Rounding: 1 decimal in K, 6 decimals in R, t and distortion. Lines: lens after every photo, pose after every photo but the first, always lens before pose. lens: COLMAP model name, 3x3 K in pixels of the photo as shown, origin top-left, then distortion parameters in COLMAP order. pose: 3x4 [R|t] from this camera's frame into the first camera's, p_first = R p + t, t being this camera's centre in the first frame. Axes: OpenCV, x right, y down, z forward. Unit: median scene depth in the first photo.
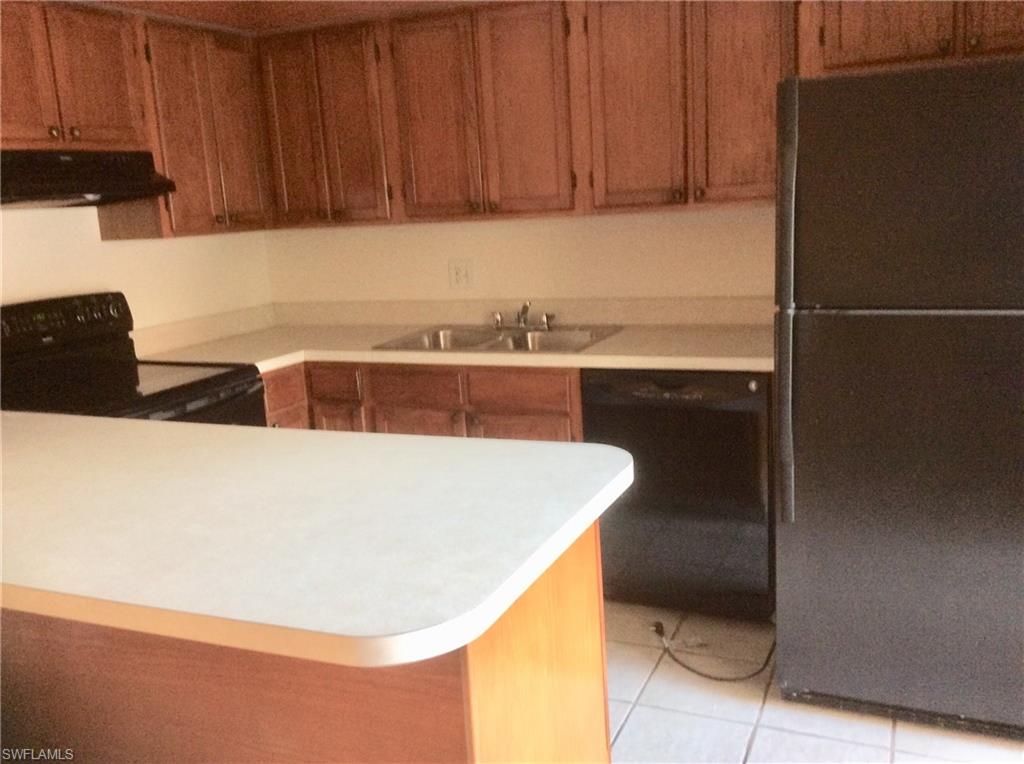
lens RADIAL K [[939.3, 0, 512.0], [0, 939.3, 382.0], [0, 0, 1]] dist [0.127820, -0.281636]
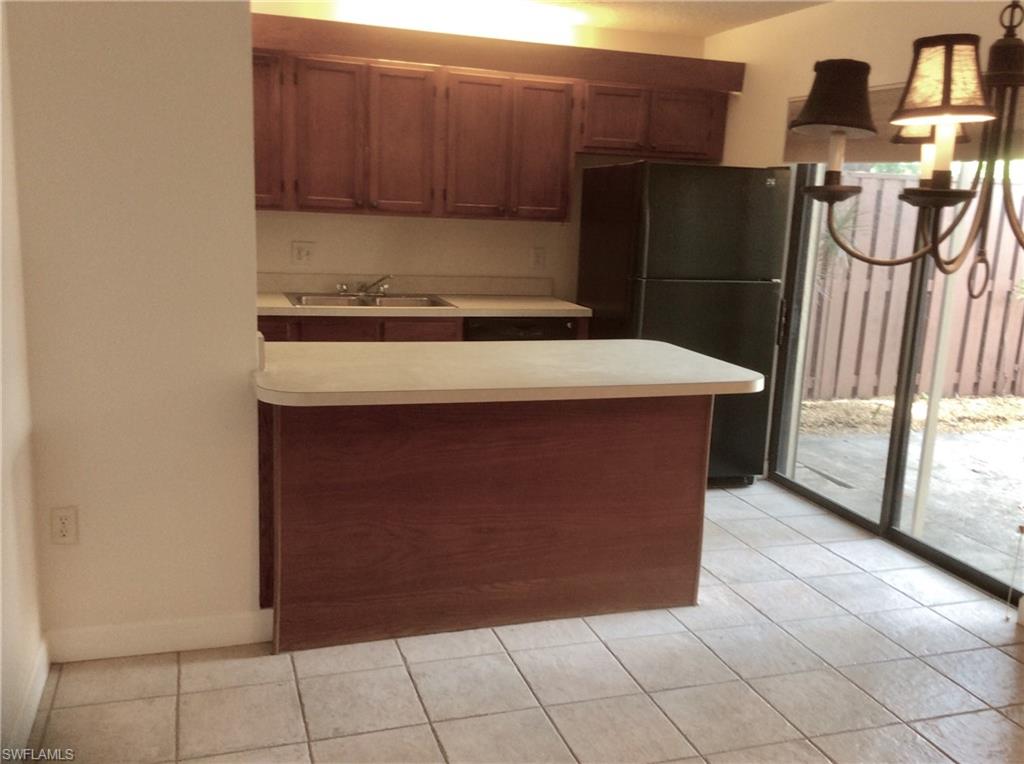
lens RADIAL K [[939.3, 0, 512.0], [0, 939.3, 382.0], [0, 0, 1]] dist [0.127820, -0.281636]
pose [[0.731235, -0.038442, 0.681041, -0.826448], [0.042291, 0.999045, 0.010984, 0.066649], [-0.680813, 0.020770, 0.732162, -0.153519]]
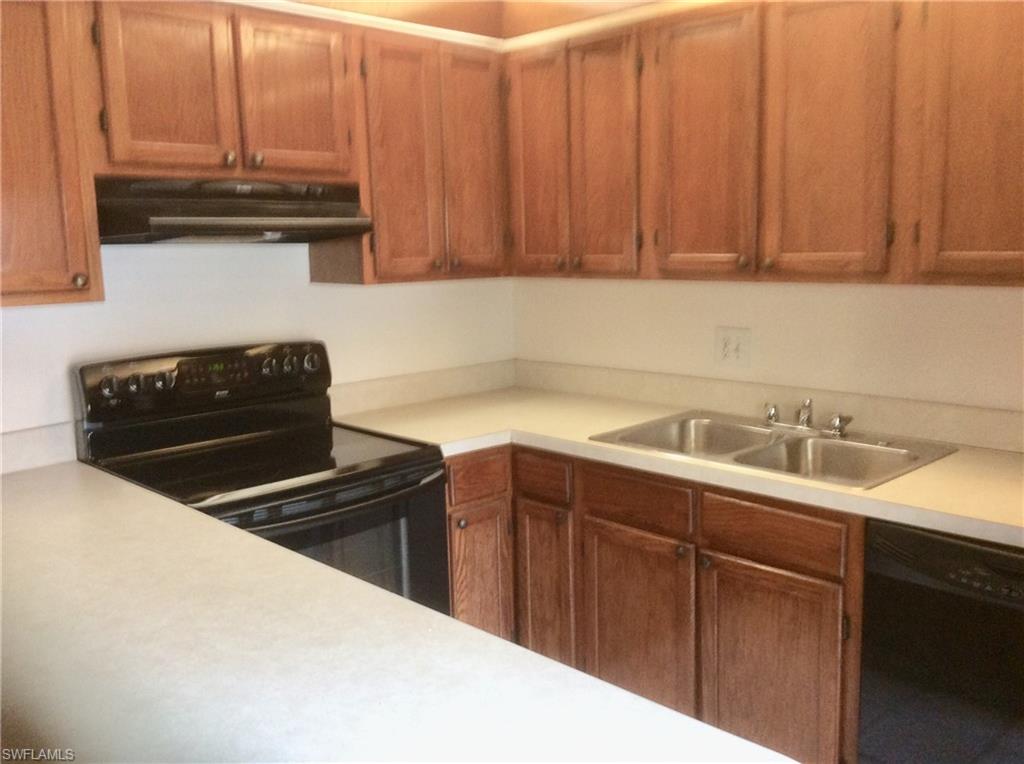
lens RADIAL K [[939.3, 0, 512.0], [0, 939.3, 382.0], [0, 0, 1]] dist [0.127820, -0.281636]
pose [[0.931154, 0.096119, -0.351729, 0.060014], [-0.107299, 0.994150, -0.012382, -0.065868], [0.348481, 0.049270, 0.936020, 0.250745]]
